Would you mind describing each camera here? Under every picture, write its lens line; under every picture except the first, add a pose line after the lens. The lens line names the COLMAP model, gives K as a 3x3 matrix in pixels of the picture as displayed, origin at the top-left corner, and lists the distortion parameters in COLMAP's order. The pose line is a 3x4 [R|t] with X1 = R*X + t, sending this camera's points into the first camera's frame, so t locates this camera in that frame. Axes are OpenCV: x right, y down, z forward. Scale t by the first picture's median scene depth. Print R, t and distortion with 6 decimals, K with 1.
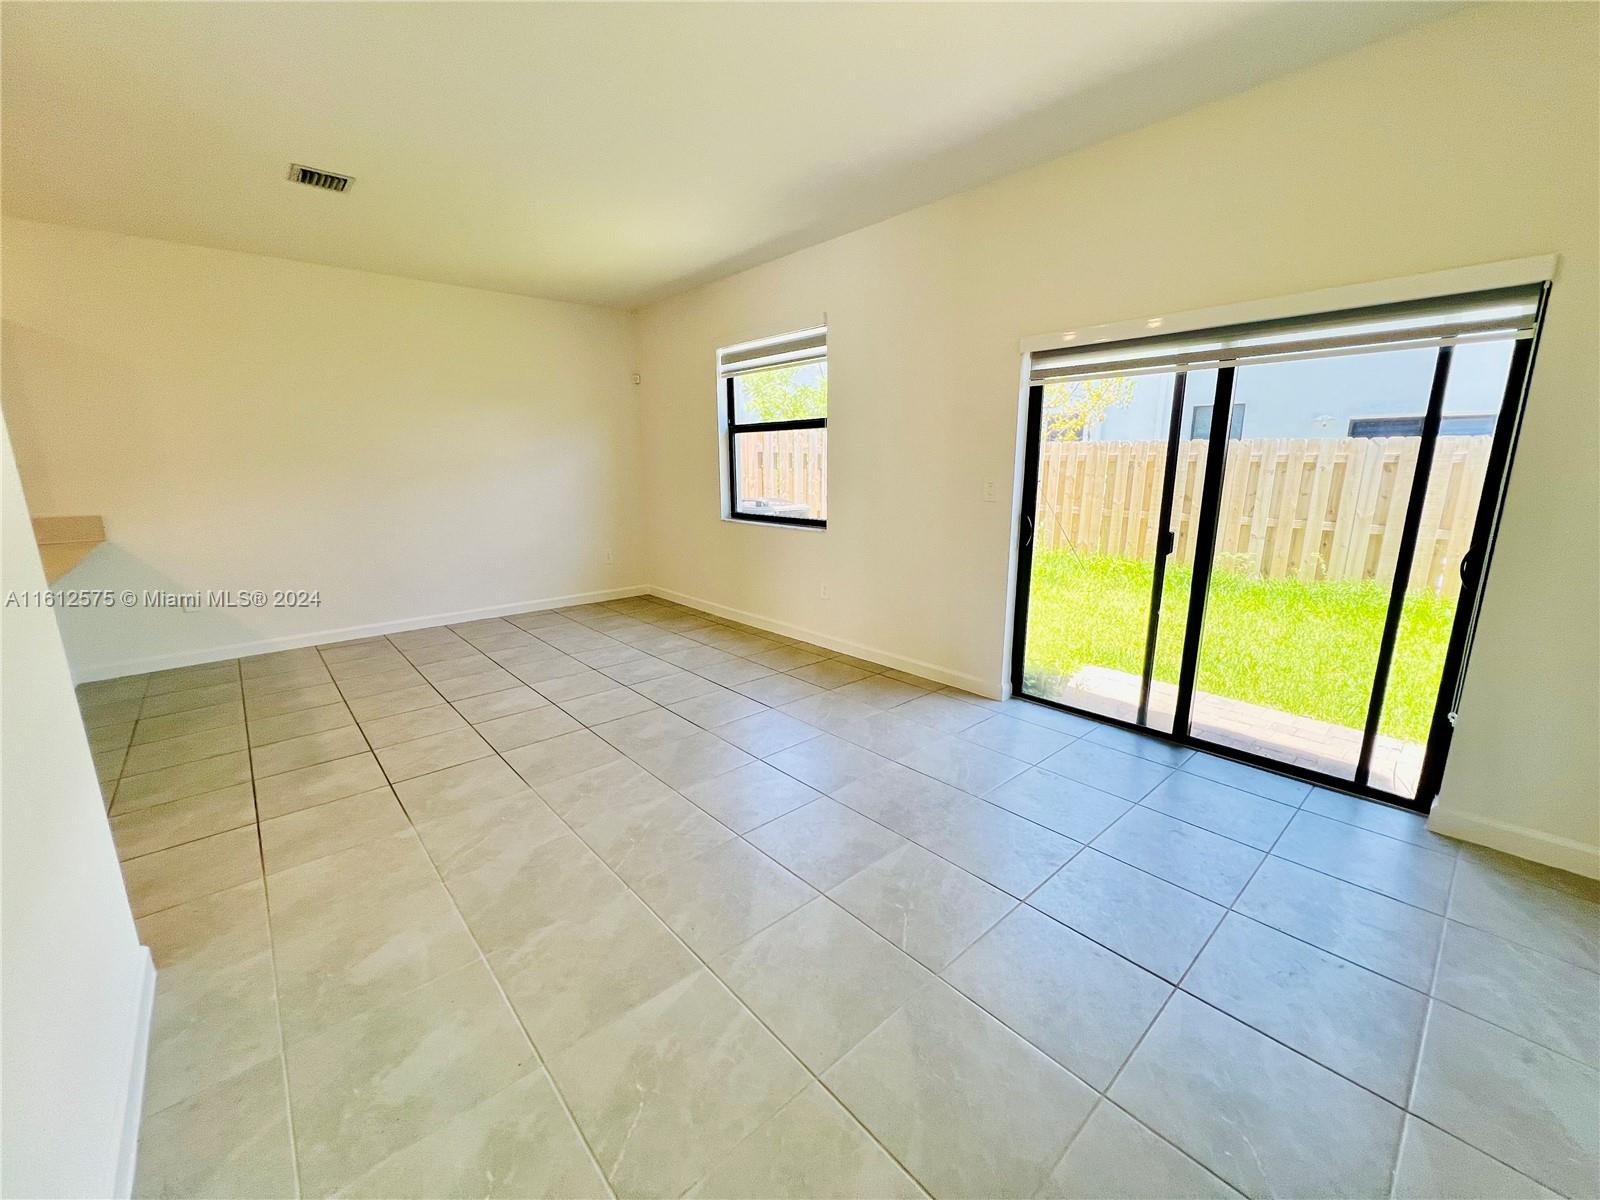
lens RADIAL K [[642.2, 0, 798.6], [0, 642.2, 602.6], [0, 0, 1]] dist [-0.000670, 0.000128]
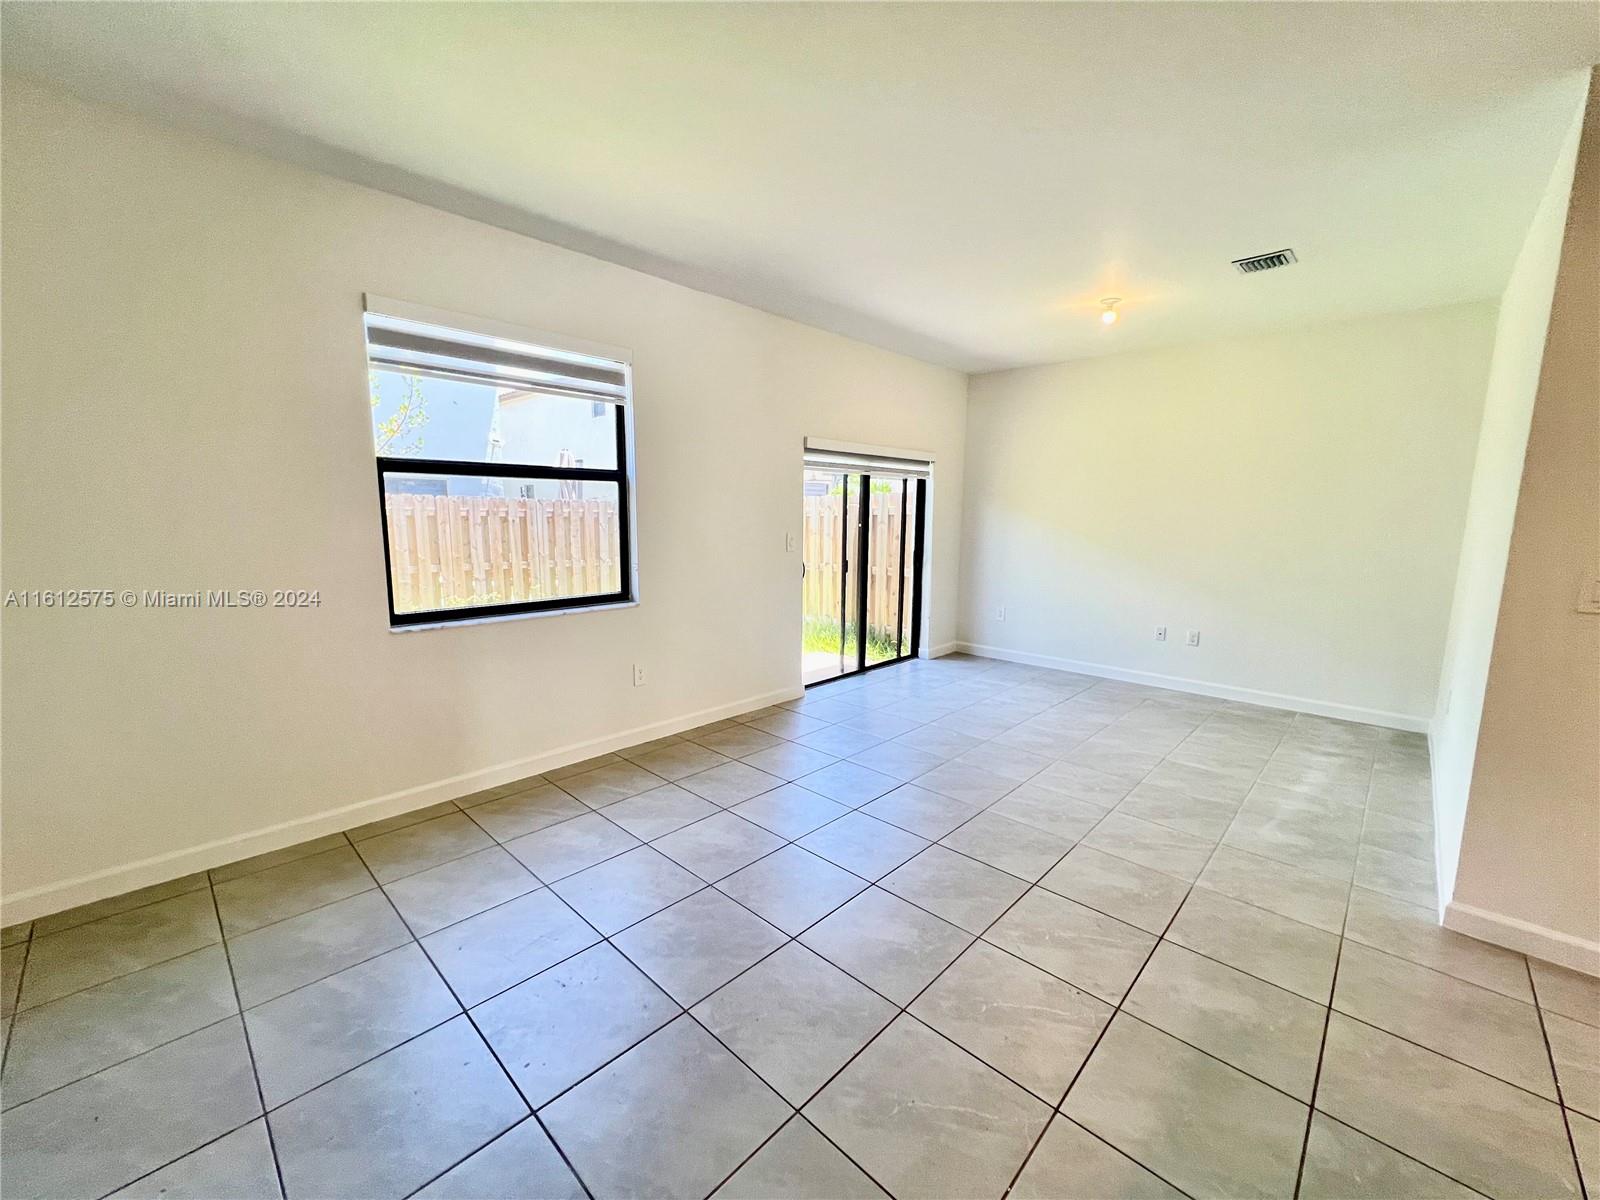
lens RADIAL K [[642.2, 0, 798.7], [0, 642.2, 601.1], [0, 0, 1]] dist [-0.000670, 0.000128]
pose [[-0.081641, -0.134579, 0.987534, -0.862286], [0.207210, 0.966899, 0.148898, -0.211561], [-0.974884, 0.216783, -0.051053, 0.903931]]
